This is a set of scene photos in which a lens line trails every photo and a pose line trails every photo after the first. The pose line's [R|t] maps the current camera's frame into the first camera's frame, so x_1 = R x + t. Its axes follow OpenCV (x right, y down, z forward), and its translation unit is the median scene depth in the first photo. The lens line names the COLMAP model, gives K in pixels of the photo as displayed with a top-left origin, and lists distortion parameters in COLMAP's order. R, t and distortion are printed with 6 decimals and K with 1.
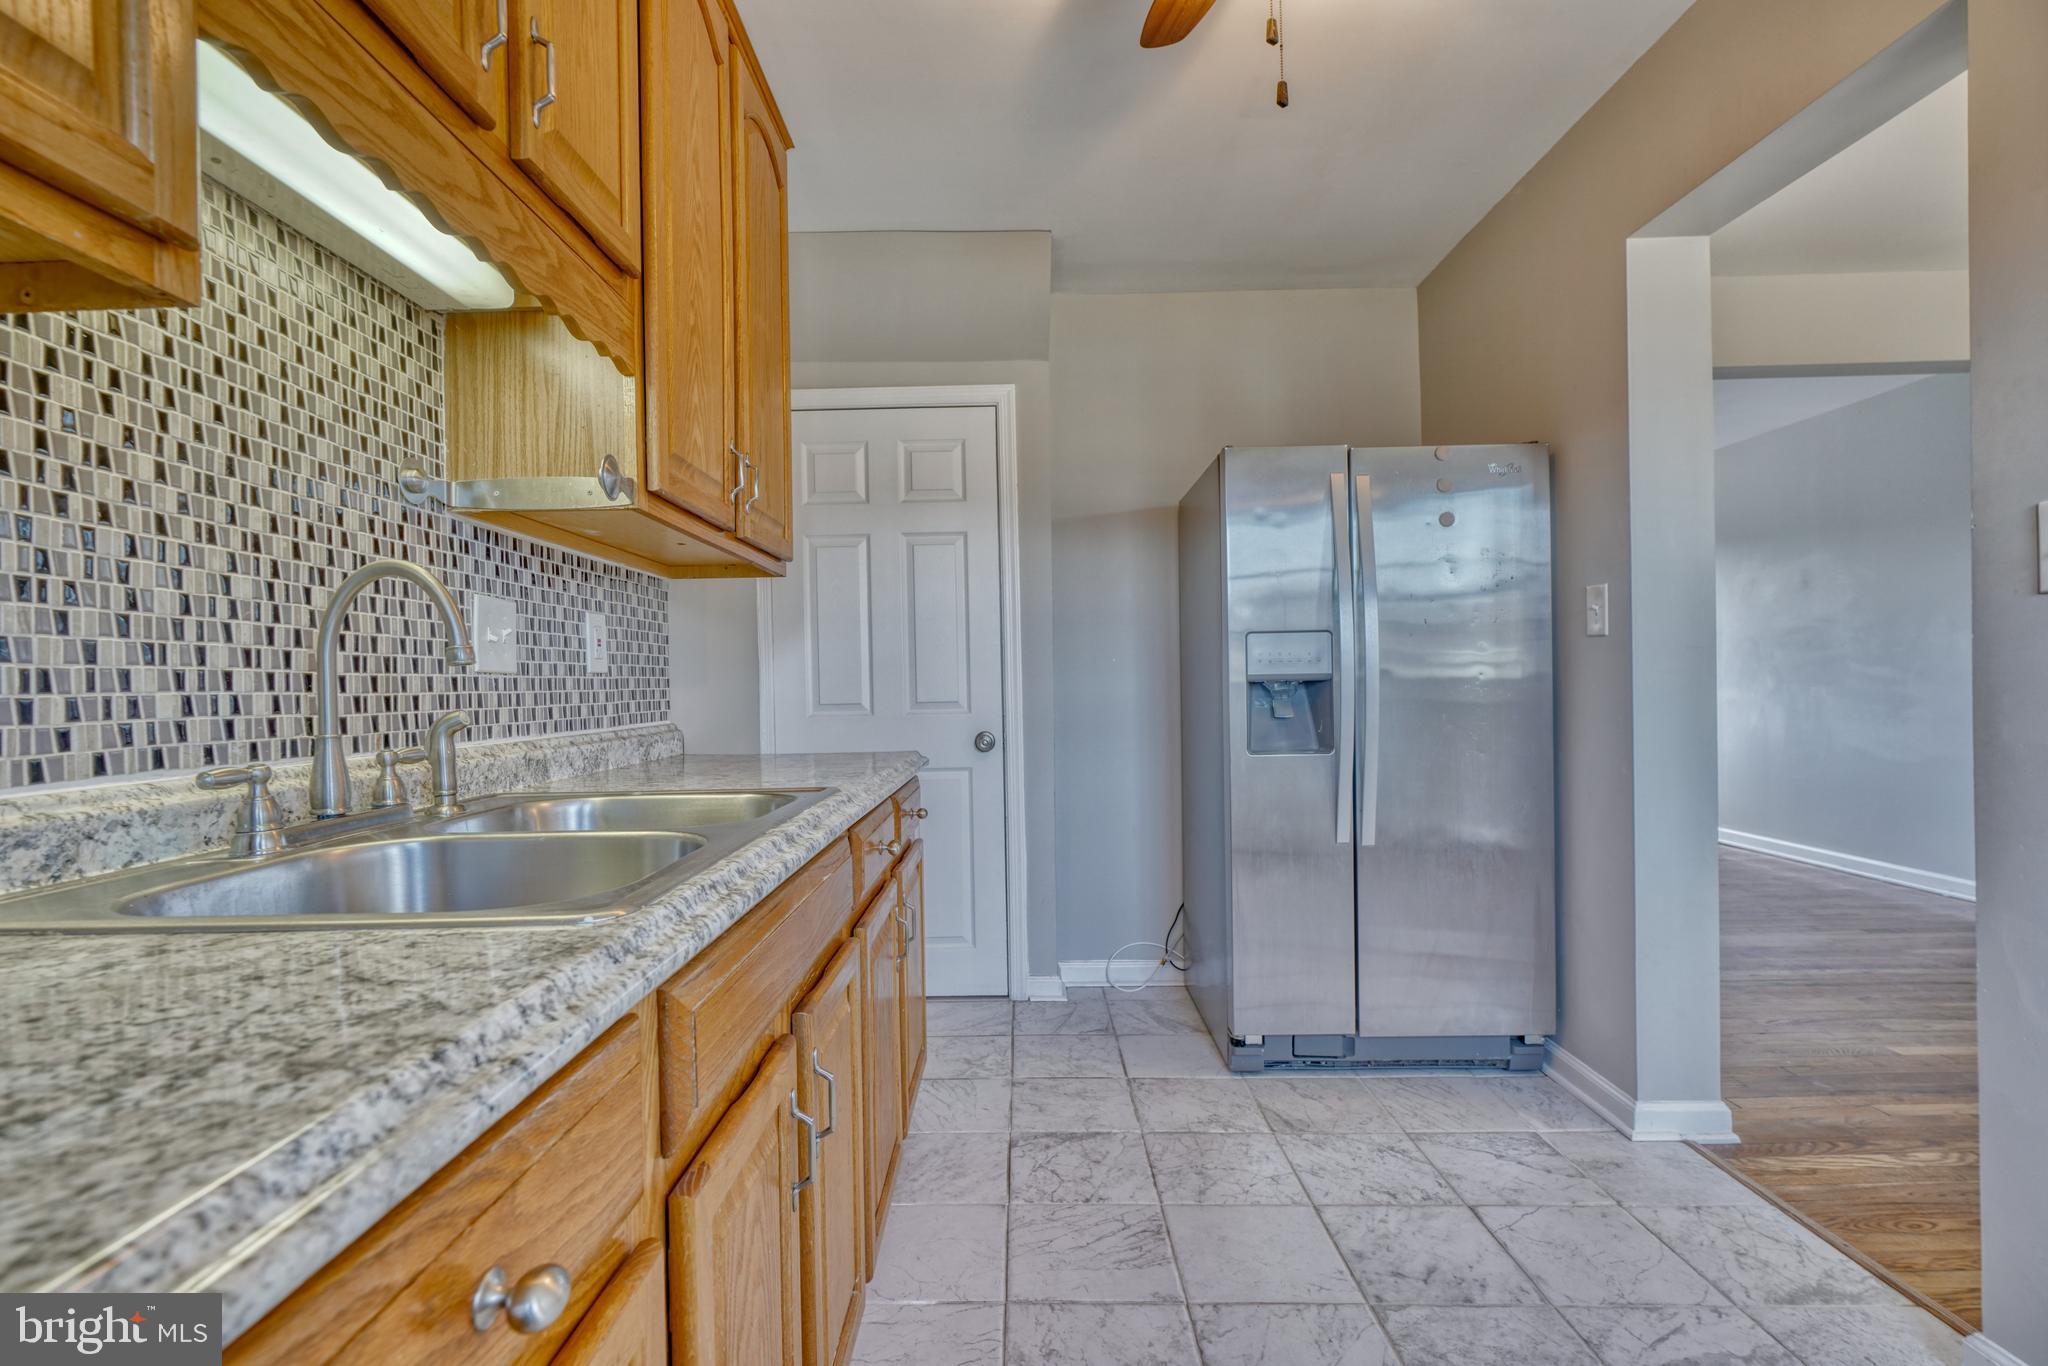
lens RADIAL K [[943.8, 0, 999.2], [0, 943.8, 685.6], [0, 0, 1]] dist [-0.013278, 0.006203]
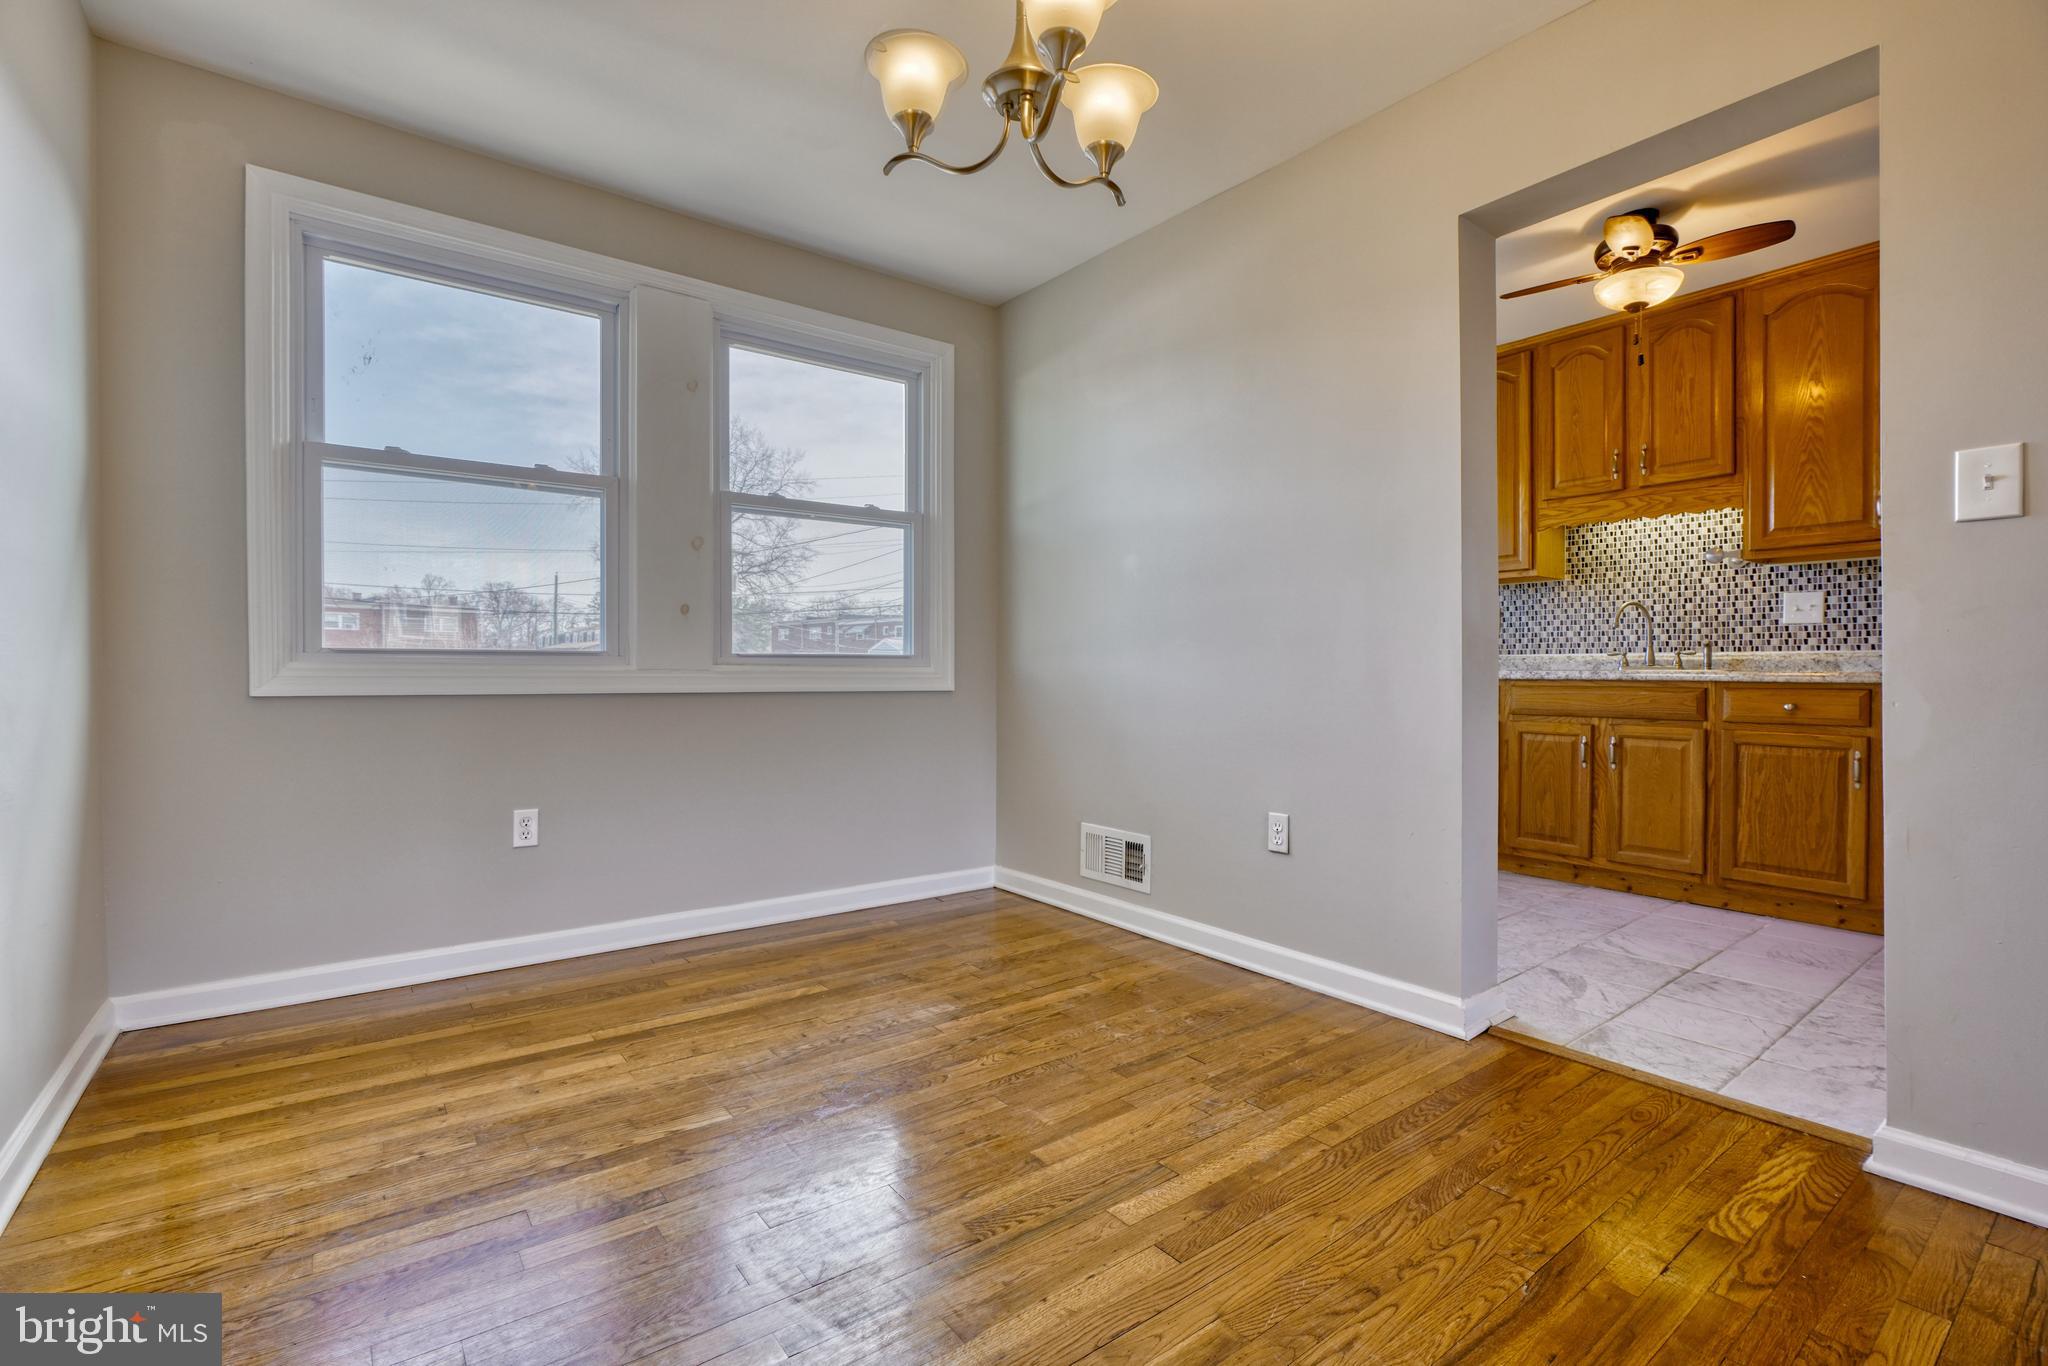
lens RADIAL K [[918.1, 0, 1002.8], [0, 918.1, 678.8], [0, 0, 1]] dist [-0.001962, 0.001066]
pose [[-0.788881, 0.018855, -0.614256, 2.829326], [0.010199, 0.999793, 0.017591, 0.073653], [0.614461, 0.007613, -0.788910, 1.786321]]
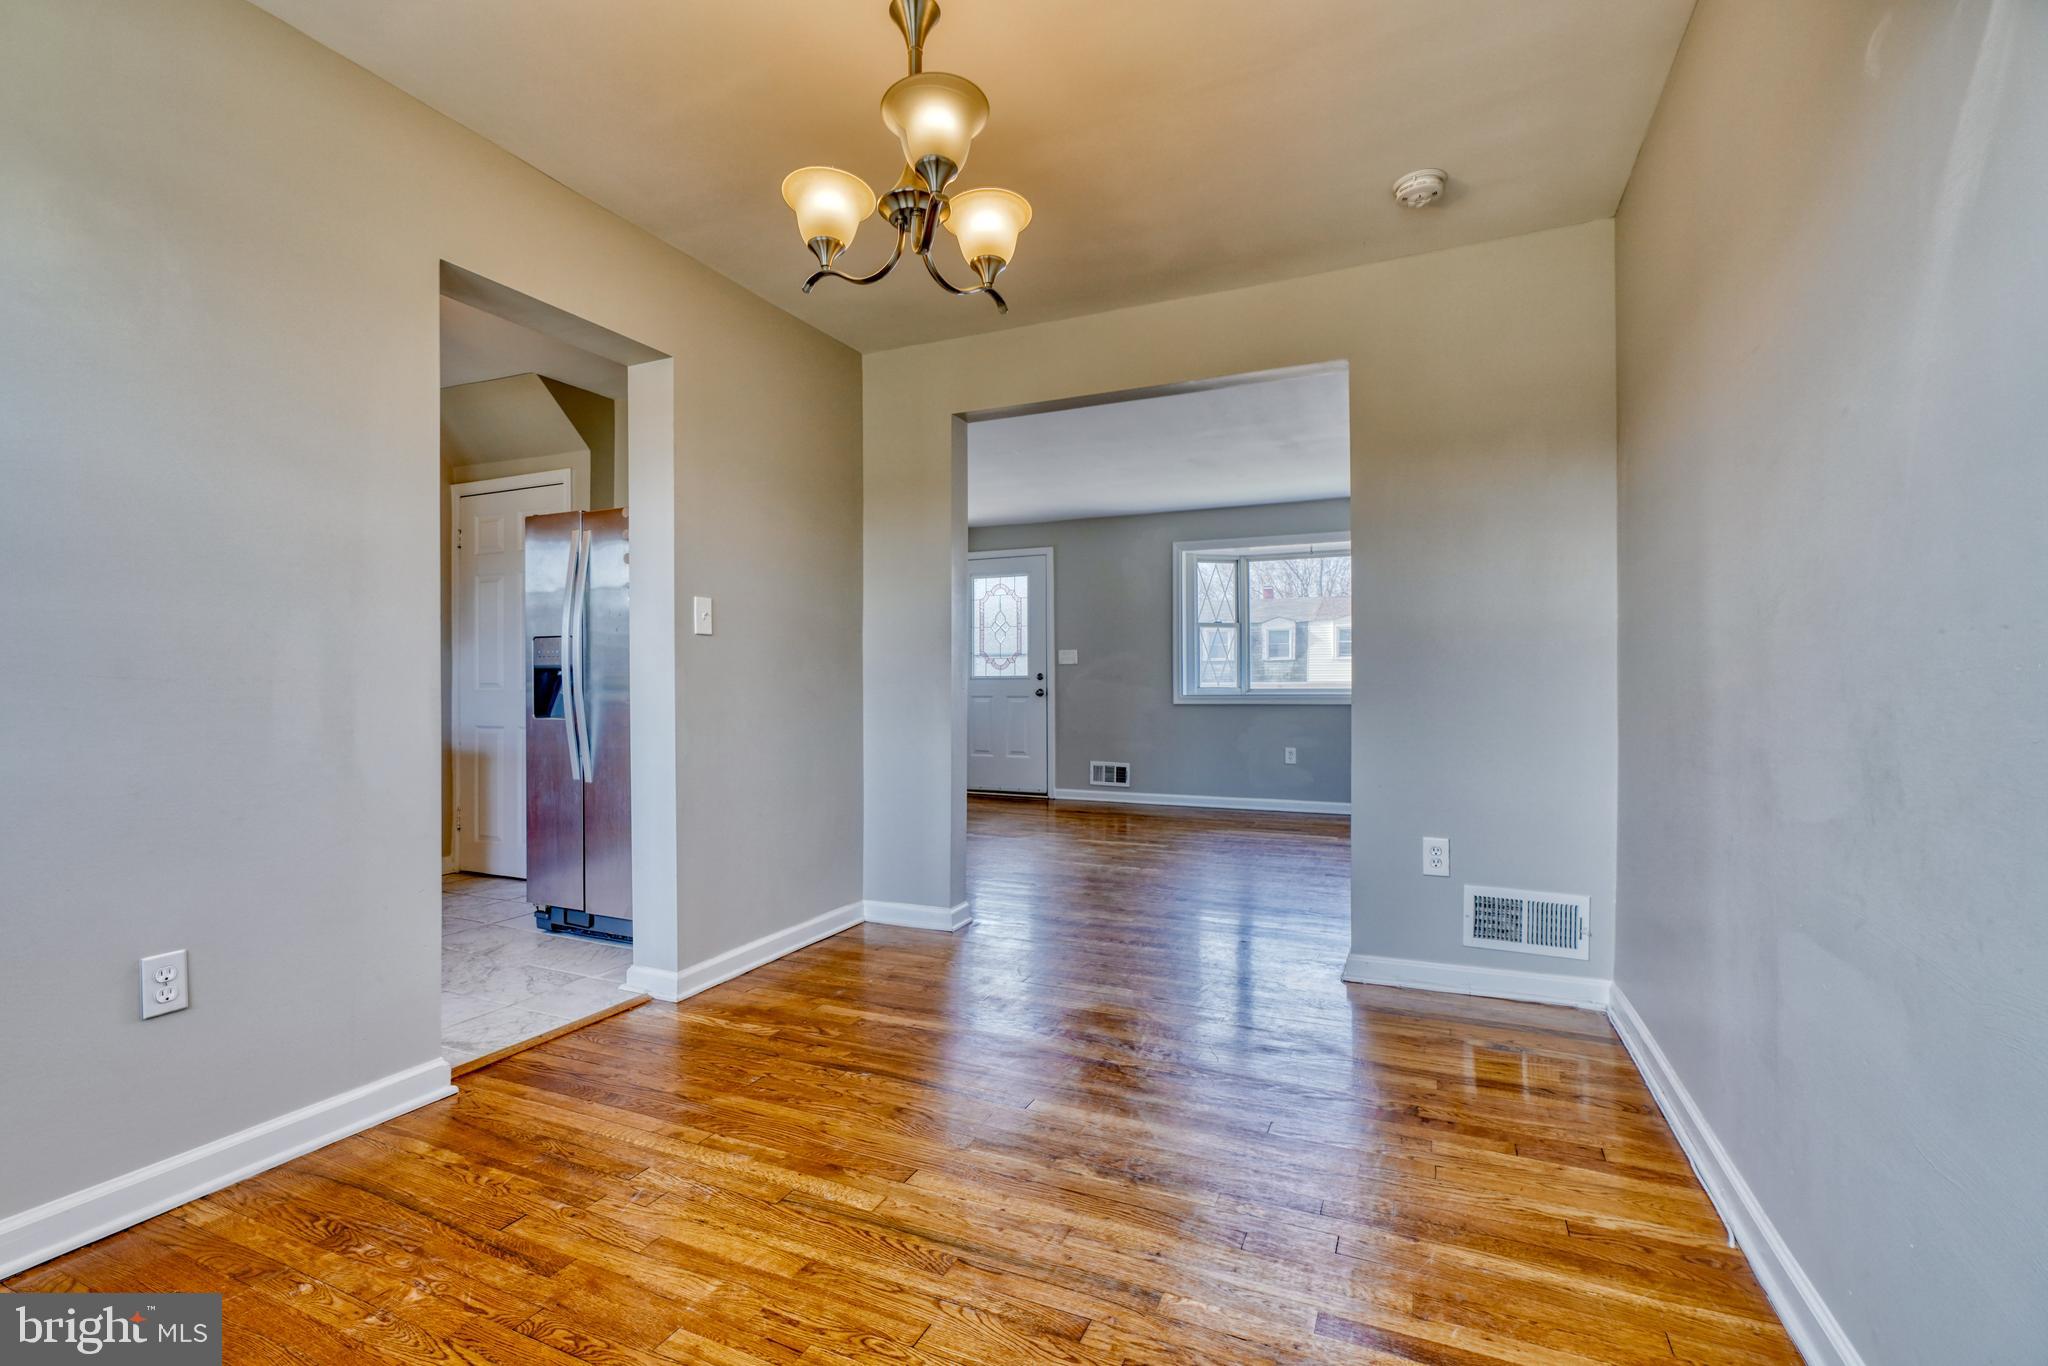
lens RADIAL K [[918.1, 0, 1002.8], [0, 918.1, 678.8], [0, 0, 1]] dist [-0.001962, 0.001066]
pose [[0.913800, 0.011422, -0.406003, 2.722671], [-0.014027, 0.999896, -0.003441, 0.011408], [0.405922, 0.008839, 0.913865, -0.125264]]
